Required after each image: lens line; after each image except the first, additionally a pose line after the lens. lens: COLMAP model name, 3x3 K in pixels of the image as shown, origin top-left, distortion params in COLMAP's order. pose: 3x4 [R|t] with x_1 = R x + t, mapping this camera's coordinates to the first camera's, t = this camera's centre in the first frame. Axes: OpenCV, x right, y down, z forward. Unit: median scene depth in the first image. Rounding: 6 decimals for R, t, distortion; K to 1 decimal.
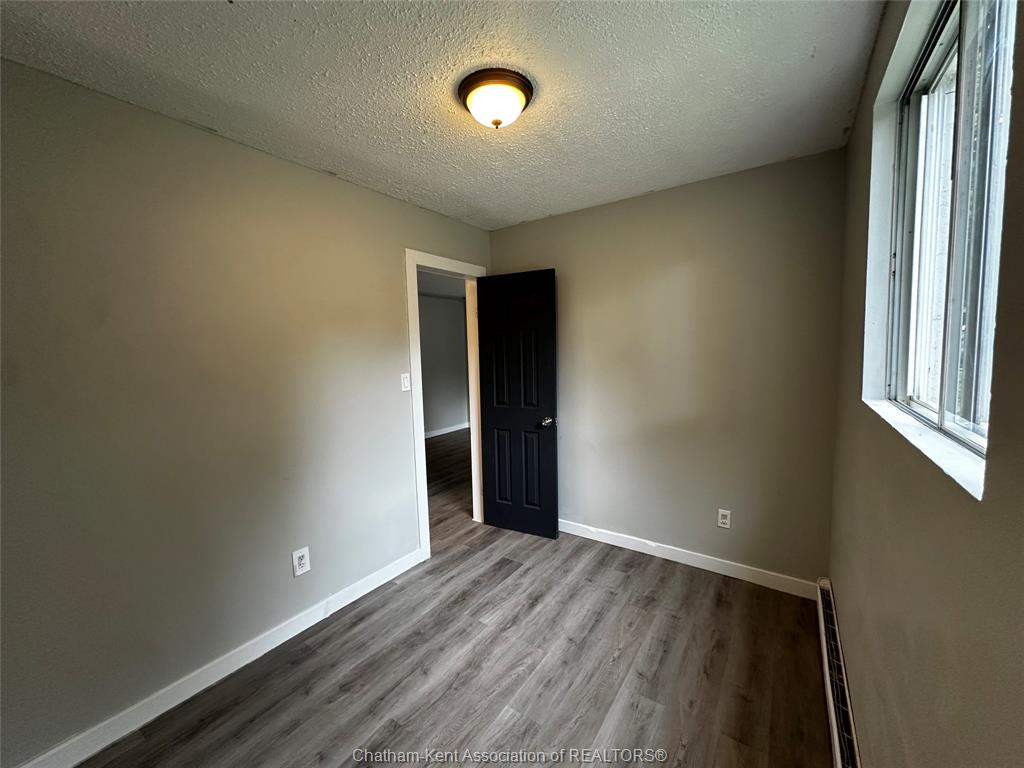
lens RADIAL K [[408.7, 0, 512.0], [0, 408.7, 384.0], [0, 0, 1]] dist [0.001969, 0.000082]
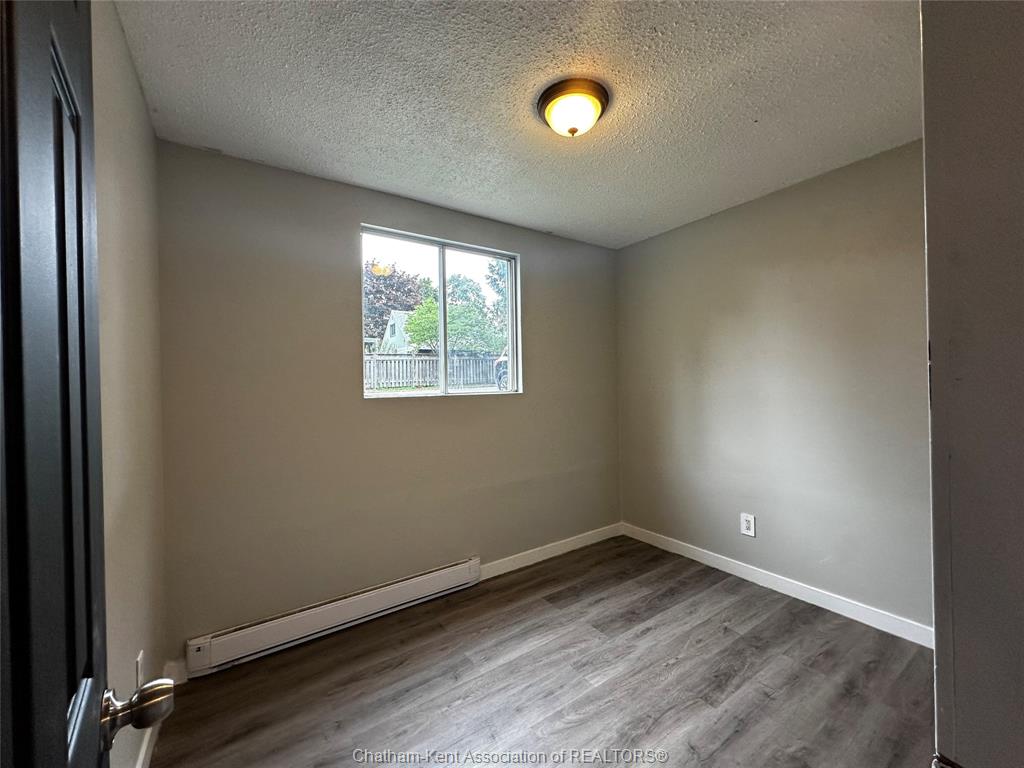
lens RADIAL K [[408.7, 0, 512.0], [0, 408.7, 384.0], [0, 0, 1]] dist [0.001969, 0.000082]
pose [[-0.929315, 0.045853, 0.366429, -0.230020], [0.074426, 0.995156, 0.064227, -0.065687], [-0.361709, 0.086960, -0.928227, 1.958546]]
